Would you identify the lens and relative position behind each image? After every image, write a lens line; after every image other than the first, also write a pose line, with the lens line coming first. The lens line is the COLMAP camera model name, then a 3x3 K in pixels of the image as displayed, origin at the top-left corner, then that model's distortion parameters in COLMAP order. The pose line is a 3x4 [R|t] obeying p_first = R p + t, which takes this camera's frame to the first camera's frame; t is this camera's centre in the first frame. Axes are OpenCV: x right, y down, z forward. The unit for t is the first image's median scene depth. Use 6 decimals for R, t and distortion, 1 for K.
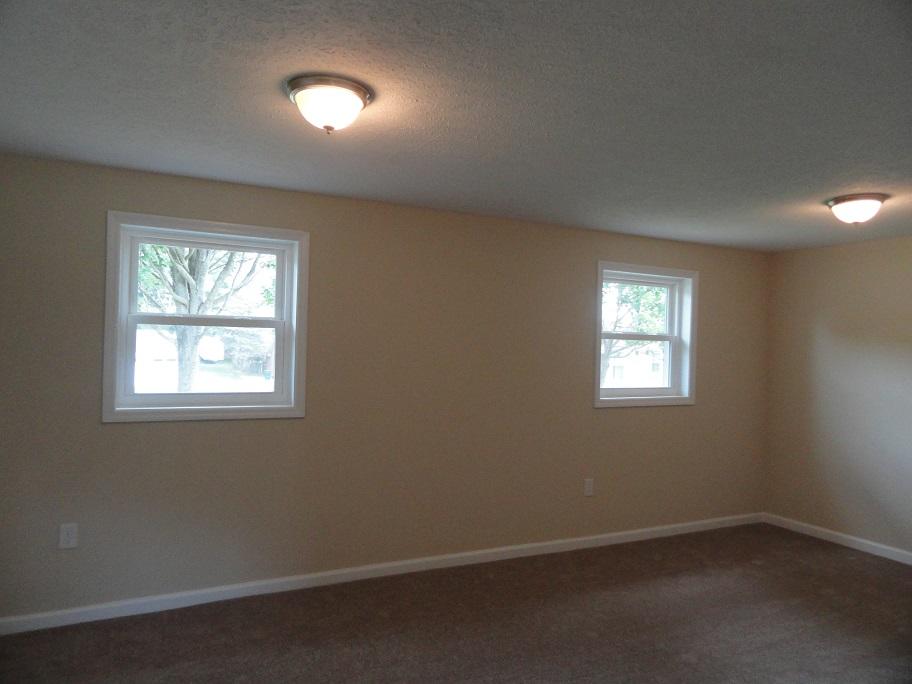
lens RADIAL K [[629.9, 0, 456.0], [0, 629.9, 342.0], [0, 0, 1]] dist [0.009674, 0.002435]
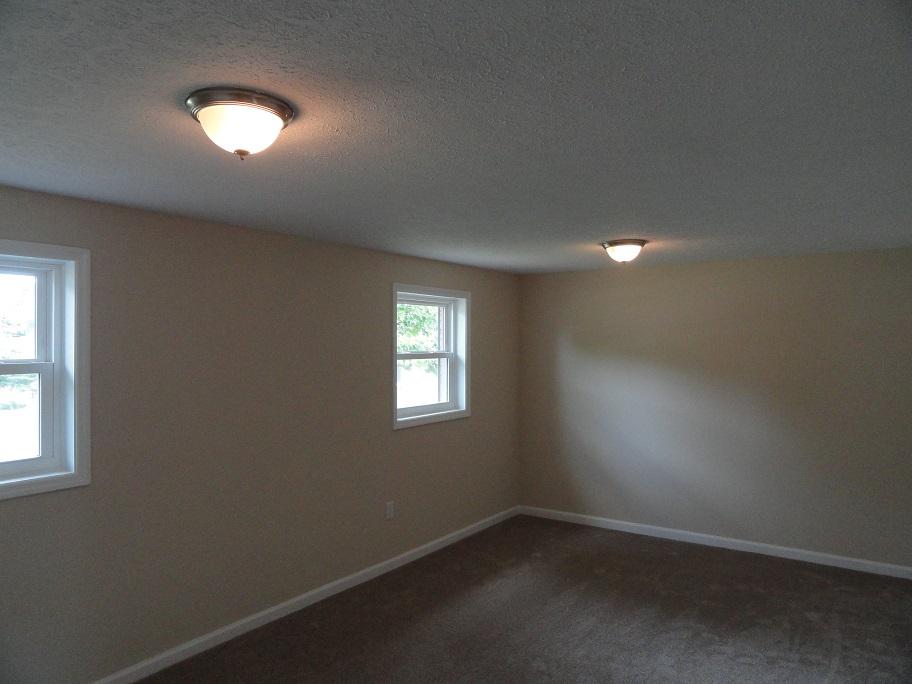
lens RADIAL K [[629.3, 0, 456.0], [0, 629.3, 342.0], [0, 0, 1]] dist [-0.014164, 0.001589]
pose [[0.885116, -0.026596, 0.464610, -0.152135], [0.024129, 0.999645, 0.011256, -0.044283], [-0.464745, 0.001248, 0.885444, 0.071208]]
